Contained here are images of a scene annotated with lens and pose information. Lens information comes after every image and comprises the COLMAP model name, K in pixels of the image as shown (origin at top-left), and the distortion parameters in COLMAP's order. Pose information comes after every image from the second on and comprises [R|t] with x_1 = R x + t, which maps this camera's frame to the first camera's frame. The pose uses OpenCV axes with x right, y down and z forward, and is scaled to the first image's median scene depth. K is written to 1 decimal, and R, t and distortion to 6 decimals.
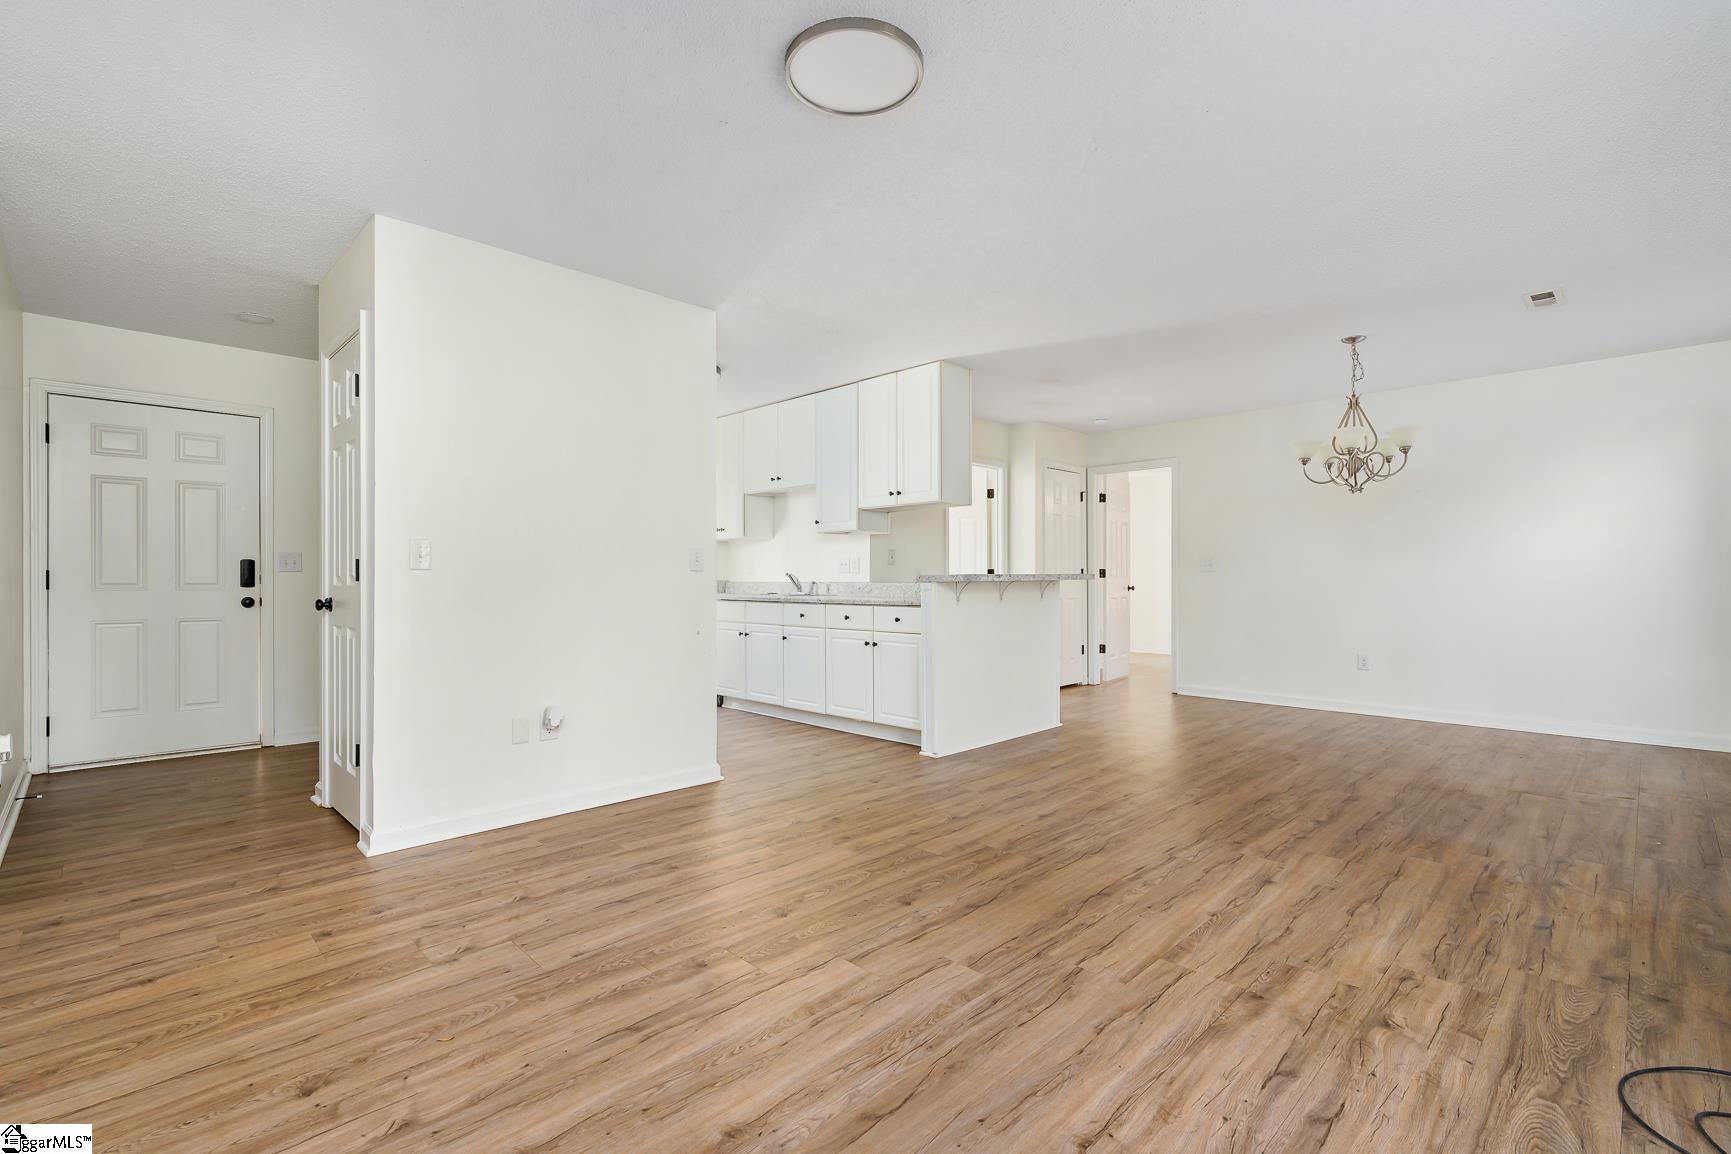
lens RADIAL K [[783.2, 0, 866.3], [0, 783.2, 579.0], [0, 0, 1]] dist [-0.003705, -0.000094]
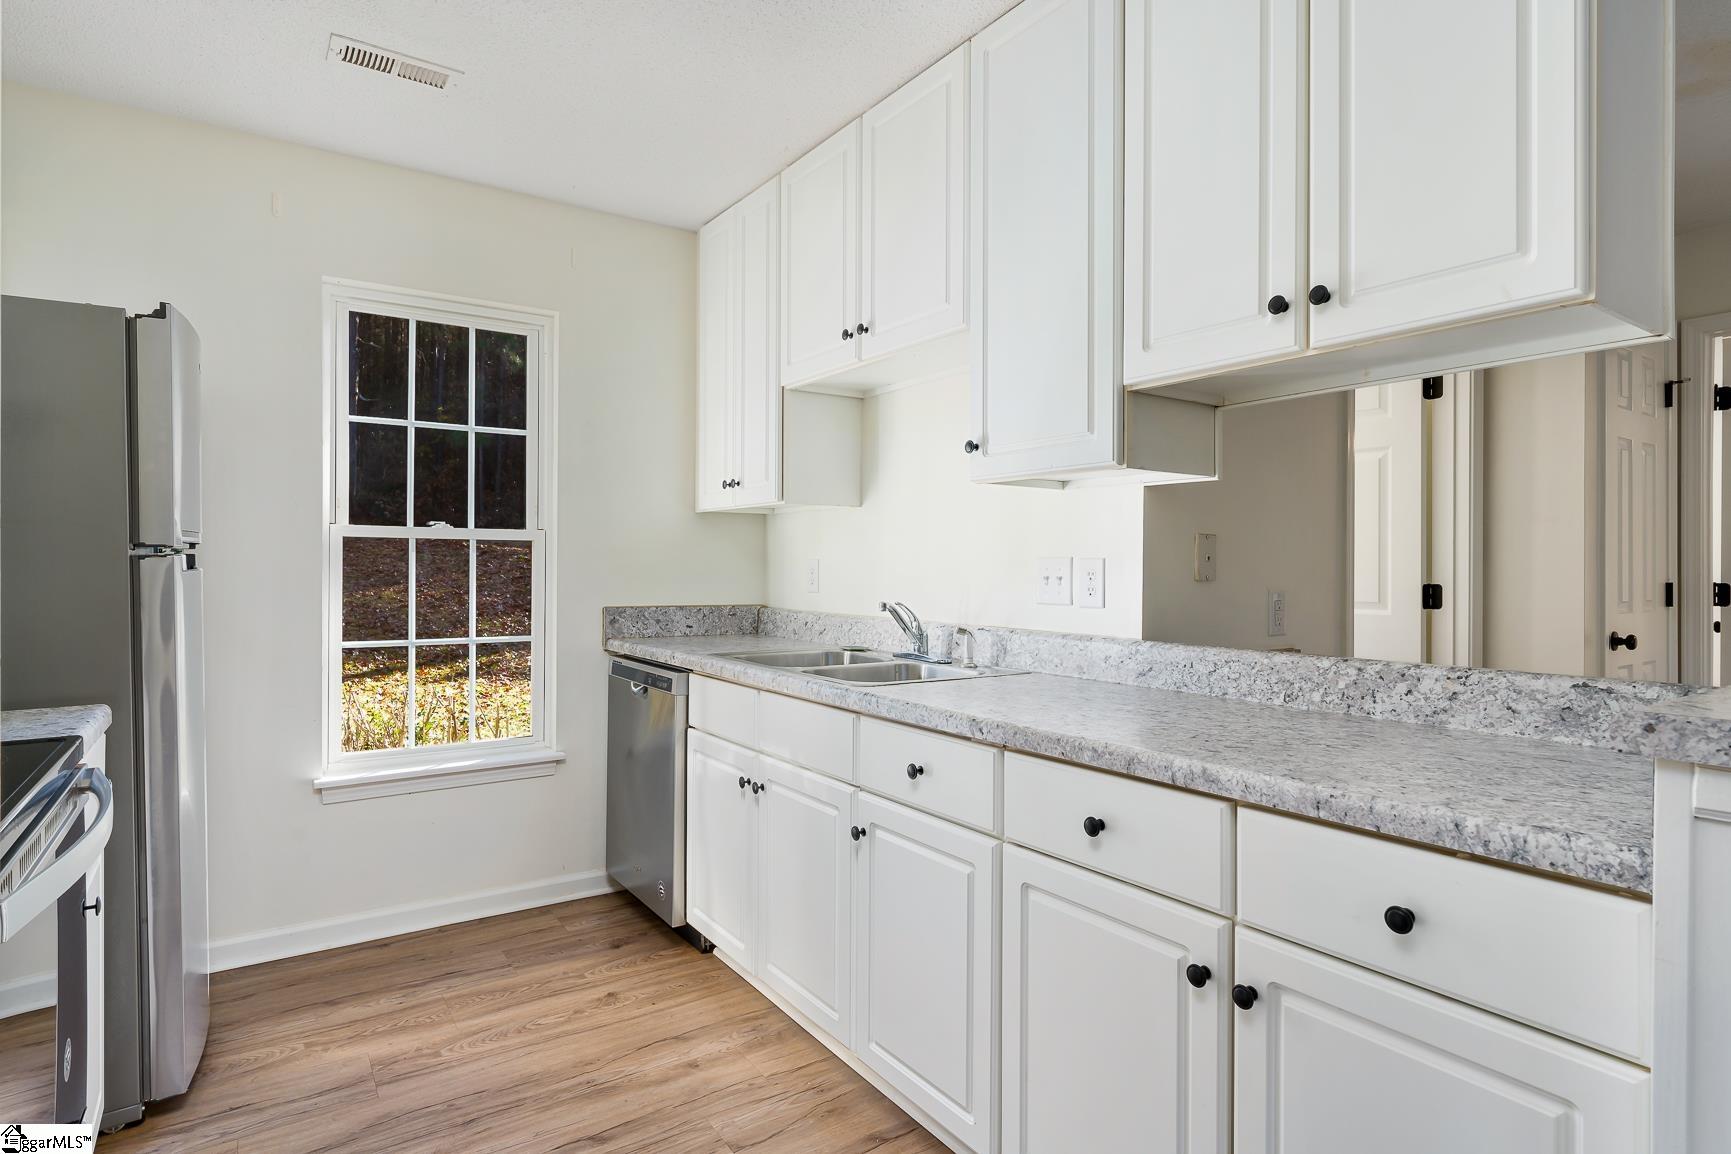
lens RADIAL K [[924.1, 0, 877.7], [0, 924.1, 568.5], [0, 0, 1]] dist [-0.027587, -0.000961]
pose [[0.985922, 0.006331, -0.167087, -0.039981], [-0.005807, 0.999977, 0.003621, -0.026892], [0.167107, -0.002600, 0.985935, 0.663702]]
